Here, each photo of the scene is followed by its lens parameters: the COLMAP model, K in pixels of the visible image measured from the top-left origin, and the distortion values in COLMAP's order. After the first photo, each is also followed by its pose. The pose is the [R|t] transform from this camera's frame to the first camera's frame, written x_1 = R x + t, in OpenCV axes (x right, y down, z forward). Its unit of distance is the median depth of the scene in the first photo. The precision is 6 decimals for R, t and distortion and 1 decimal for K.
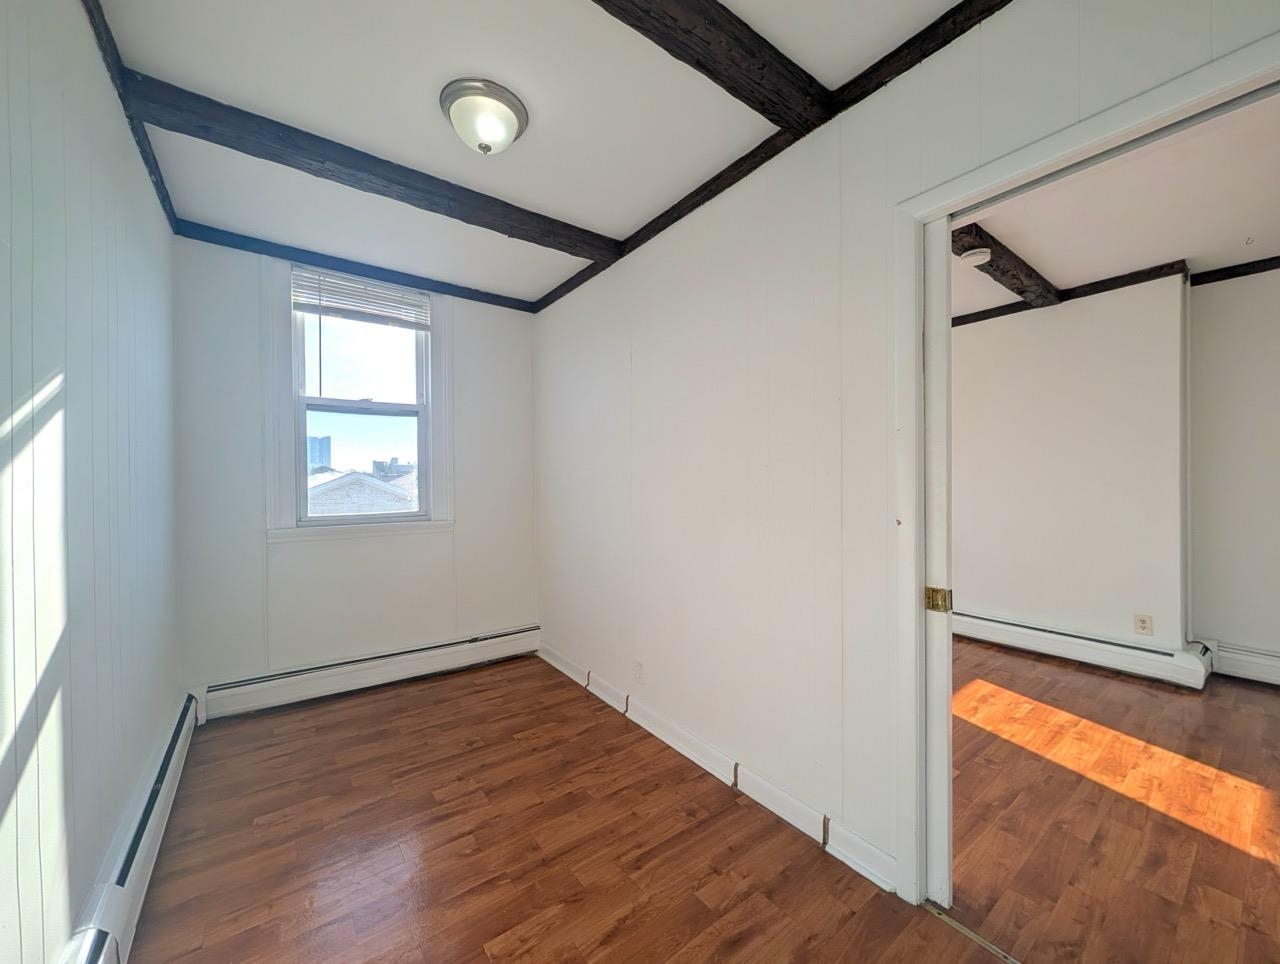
lens RADIAL K [[490.9, 0, 643.1], [0, 490.9, 483.3], [0, 0, 1]] dist [-0.000916, 0.000050]
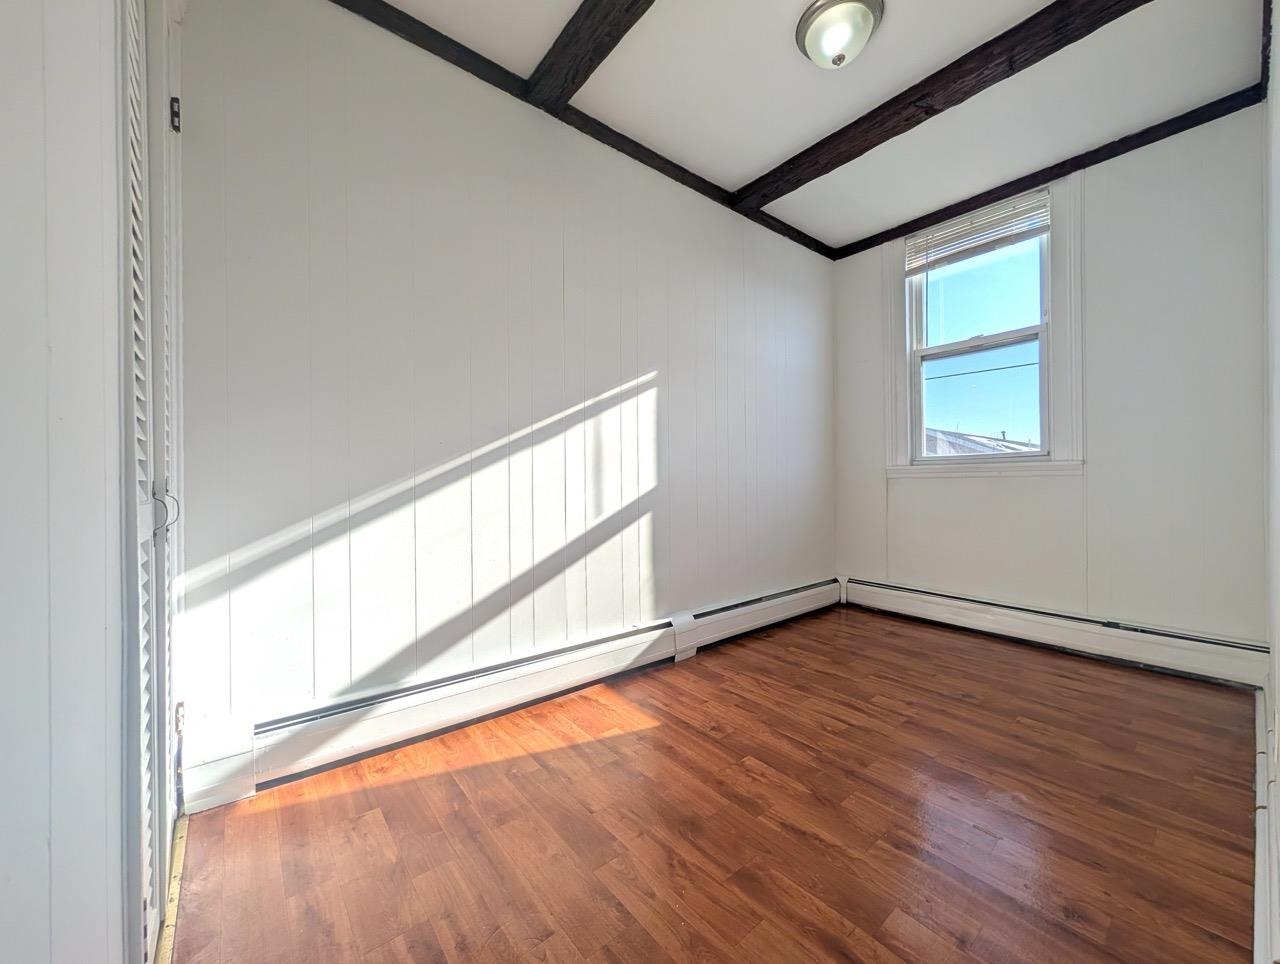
lens RADIAL K [[490.9, 0, 643.1], [0, 490.9, 483.3], [0, 0, 1]] dist [-0.000916, 0.000050]
pose [[0.040646, 0.009719, -0.999126, 0.428408], [0.003373, 0.999946, 0.009864, 0.120619], [0.999168, -0.003771, 0.040611, 0.334262]]
